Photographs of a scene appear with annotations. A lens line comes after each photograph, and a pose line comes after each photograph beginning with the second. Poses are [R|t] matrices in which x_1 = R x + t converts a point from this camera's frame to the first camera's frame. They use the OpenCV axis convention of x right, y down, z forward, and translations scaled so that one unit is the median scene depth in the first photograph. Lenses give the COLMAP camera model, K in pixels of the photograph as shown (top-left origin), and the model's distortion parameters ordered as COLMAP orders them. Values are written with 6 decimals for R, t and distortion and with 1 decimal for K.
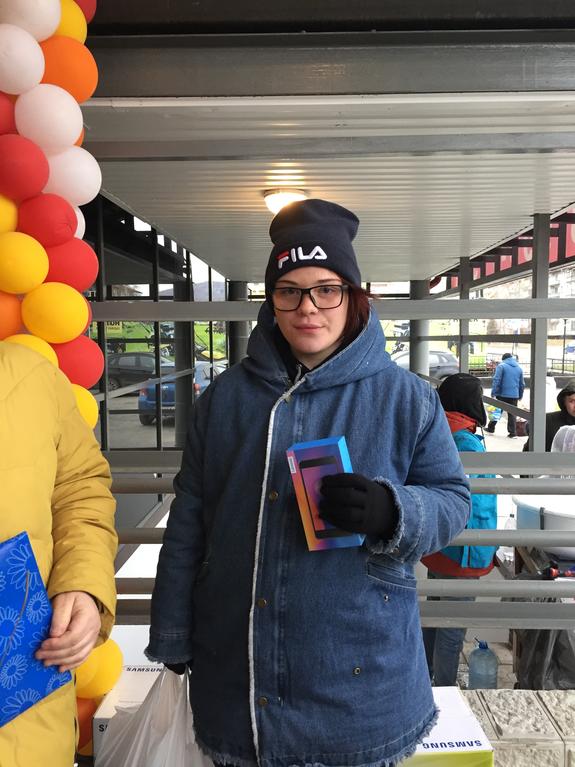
lens RADIAL K [[630.7, 0, 283.0], [0, 630.7, 379.6], [0, 0, 1]] dist [0.072929, -0.086457]
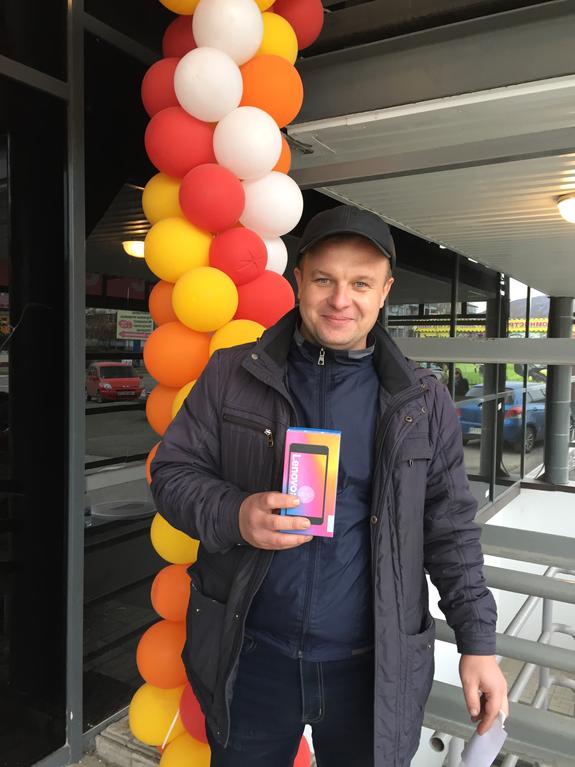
lens RADIAL K [[630.7, 0, 291.3], [0, 630.7, 383.7], [0, 0, 1]] dist [0.072929, -0.086457]
pose [[0.880667, 0.046036, -0.471494, 0.115510], [-0.055248, 0.998456, -0.005704, -0.041353], [0.470504, 0.031072, 0.881851, 0.155044]]
